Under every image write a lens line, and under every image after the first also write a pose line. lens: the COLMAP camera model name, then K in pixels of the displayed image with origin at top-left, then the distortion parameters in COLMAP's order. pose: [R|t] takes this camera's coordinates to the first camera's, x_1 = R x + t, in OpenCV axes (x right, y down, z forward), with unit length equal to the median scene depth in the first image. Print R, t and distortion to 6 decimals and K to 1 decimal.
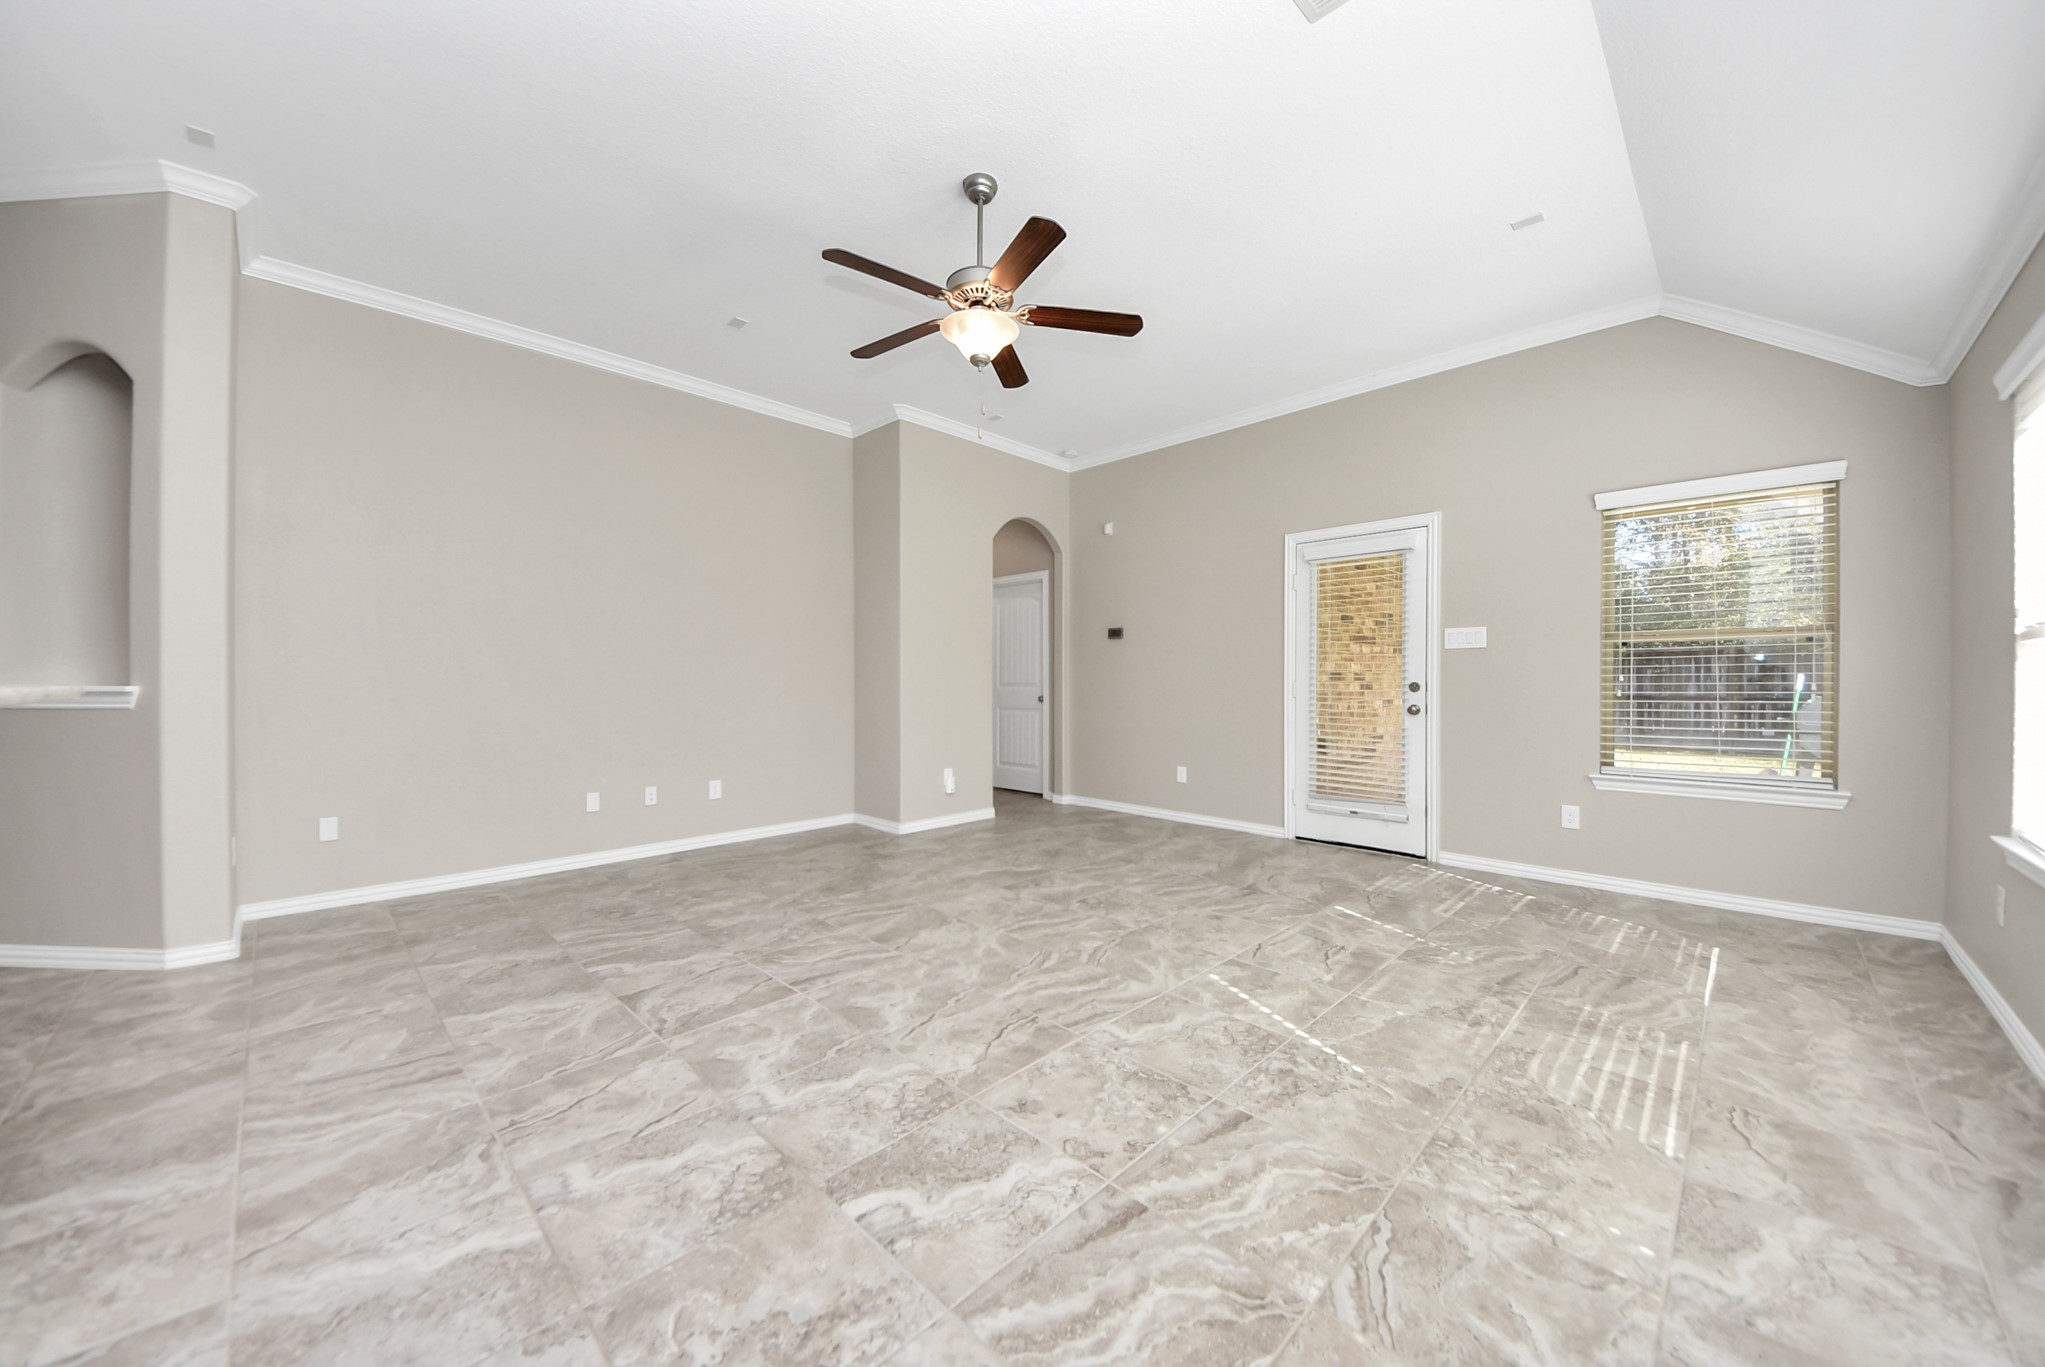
lens RADIAL K [[694.6, 0, 1022.5], [0, 694.6, 683.5], [0, 0, 1]] dist [-0.000559, -0.002223]
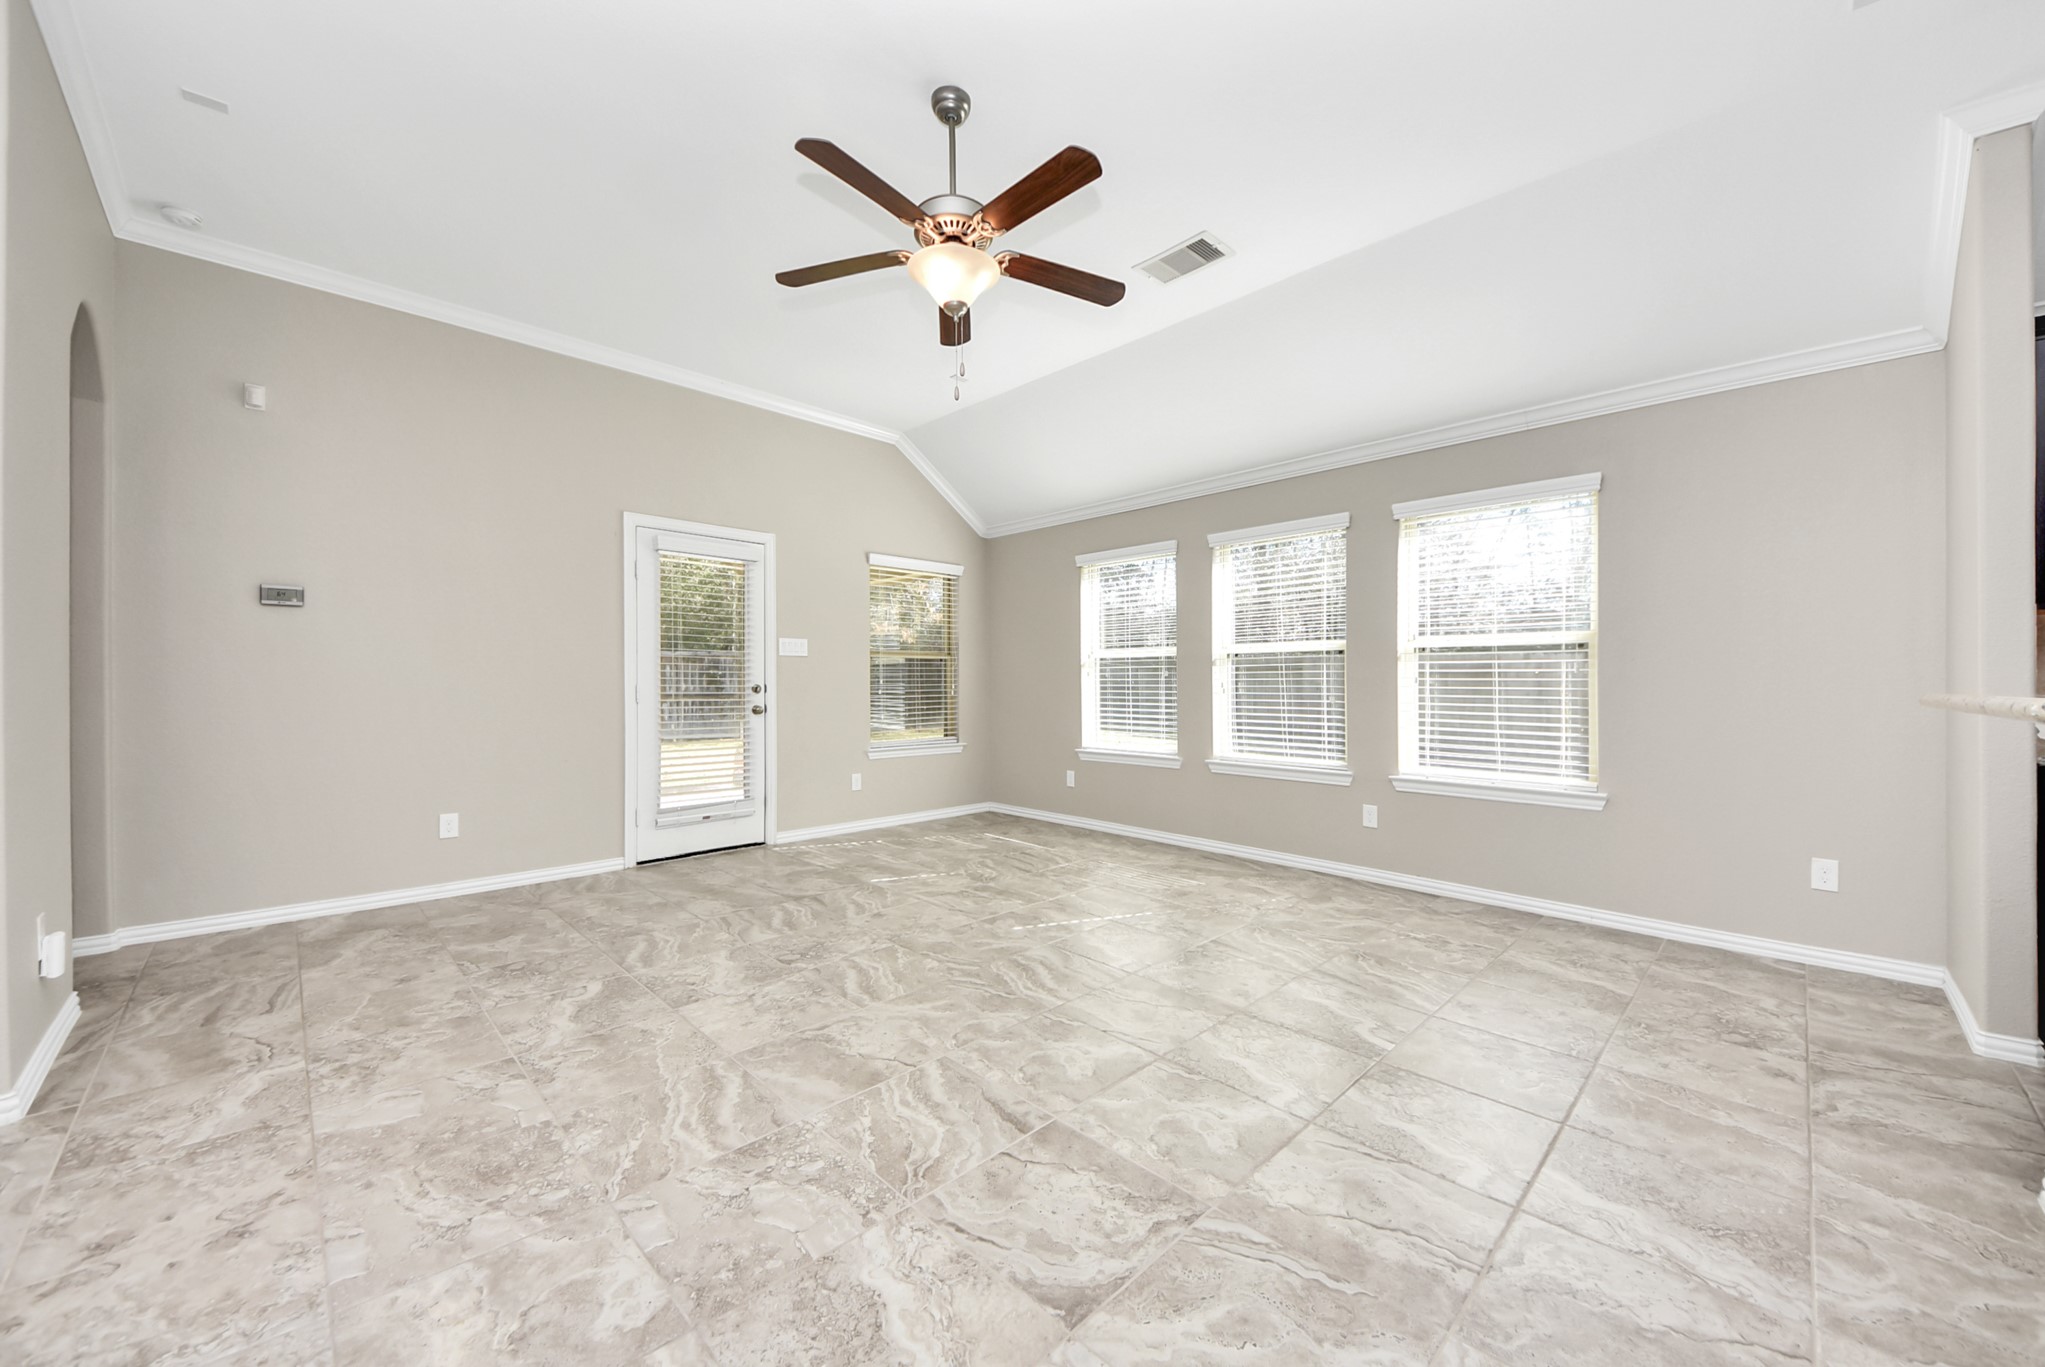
lens RADIAL K [[770.8, 0, 1022.5], [0, 770.8, 683.5], [0, 0, 1]] dist [0.000849, -0.000038]
pose [[0.047925, -0.009601, 0.998805, -0.917894], [0.013579, 0.999868, 0.008960, -0.005101], [-0.998759, 0.013133, 0.048049, 0.823311]]
